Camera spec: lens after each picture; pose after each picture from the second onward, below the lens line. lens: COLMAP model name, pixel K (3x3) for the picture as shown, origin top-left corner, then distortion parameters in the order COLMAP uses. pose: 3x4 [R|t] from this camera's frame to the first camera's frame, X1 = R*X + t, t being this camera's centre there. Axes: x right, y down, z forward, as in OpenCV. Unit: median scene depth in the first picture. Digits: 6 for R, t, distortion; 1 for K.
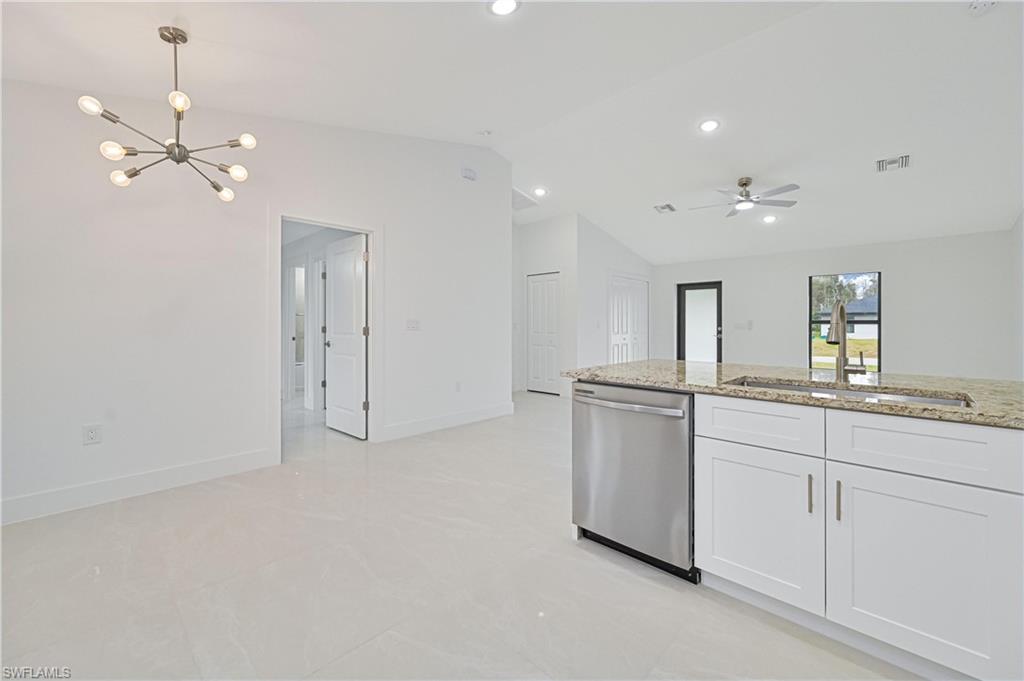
lens RADIAL K [[408.7, 0, 519.2], [0, 408.7, 327.0], [0, 0, 1]] dist [-0.000092, 0.000128]
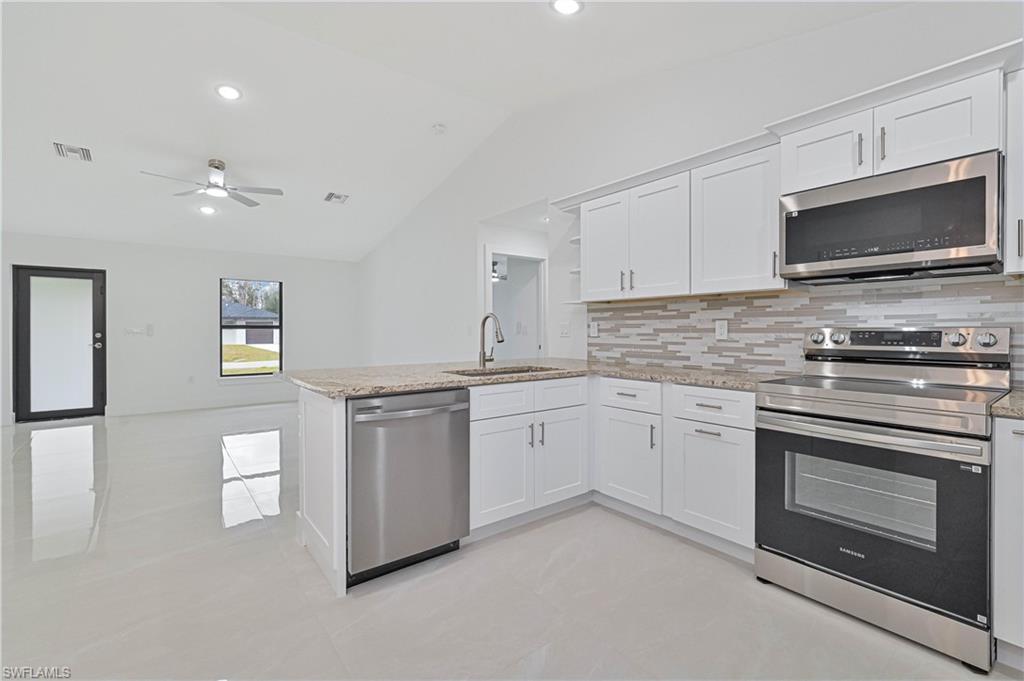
lens RADIAL K [[440.6, 0, 518.4], [0, 440.6, 337.7], [0, 0, 1]] dist [0.005063, 0.000440]
pose [[0.165217, -0.020754, 0.986039, -0.302877], [0.007348, 0.999777, 0.019812, -0.002602], [-0.986230, 0.003972, 0.165333, 0.236644]]
